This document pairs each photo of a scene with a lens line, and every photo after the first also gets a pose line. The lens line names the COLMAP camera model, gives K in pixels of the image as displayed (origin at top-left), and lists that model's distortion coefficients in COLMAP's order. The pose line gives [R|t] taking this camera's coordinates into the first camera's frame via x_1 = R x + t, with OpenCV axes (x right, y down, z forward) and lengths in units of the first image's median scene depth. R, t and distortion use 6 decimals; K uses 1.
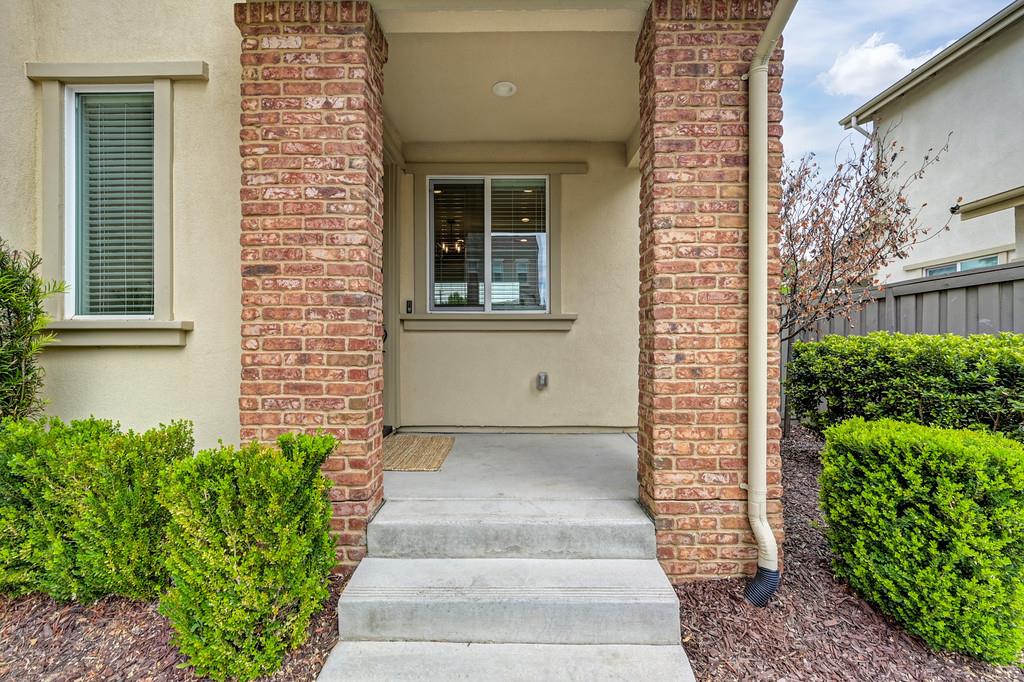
lens RADIAL K [[404.9, 0, 513.9], [0, 404.9, 348.3], [0, 0, 1]] dist [-0.001280, -0.000005]
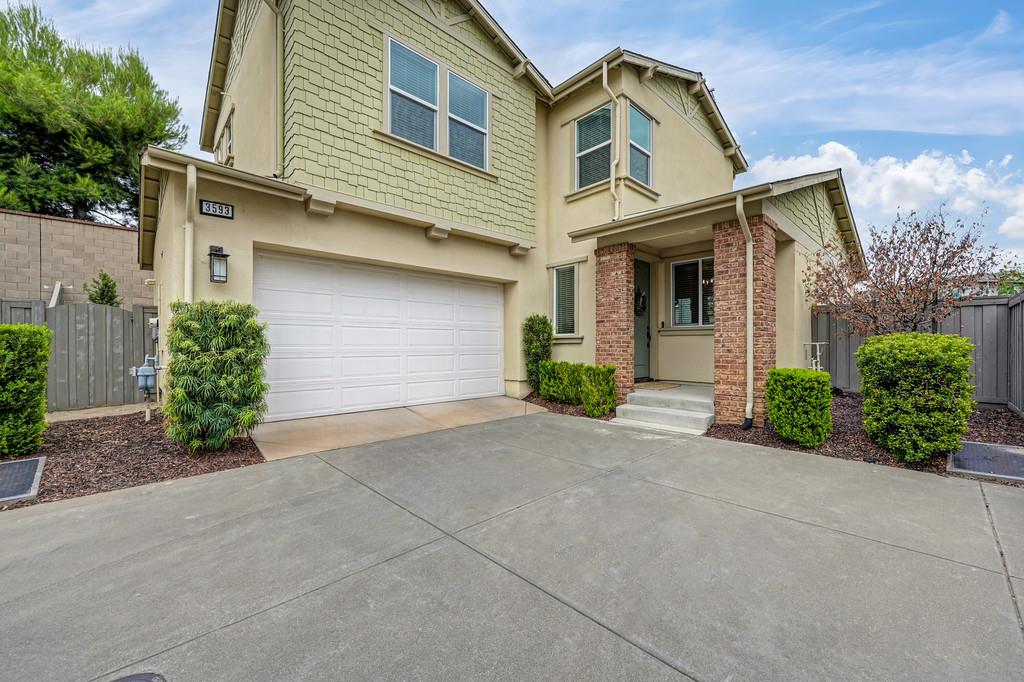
lens RADIAL K [[404.9, 0, 513.7], [0, 404.9, 346.1], [0, 0, 1]] dist [-0.001280, -0.000005]
pose [[0.689080, -0.000827, -0.724685, 1.465647], [-0.001731, 0.999995, -0.002788, 0.037436], [0.724683, 0.003176, 0.689075, -2.059173]]
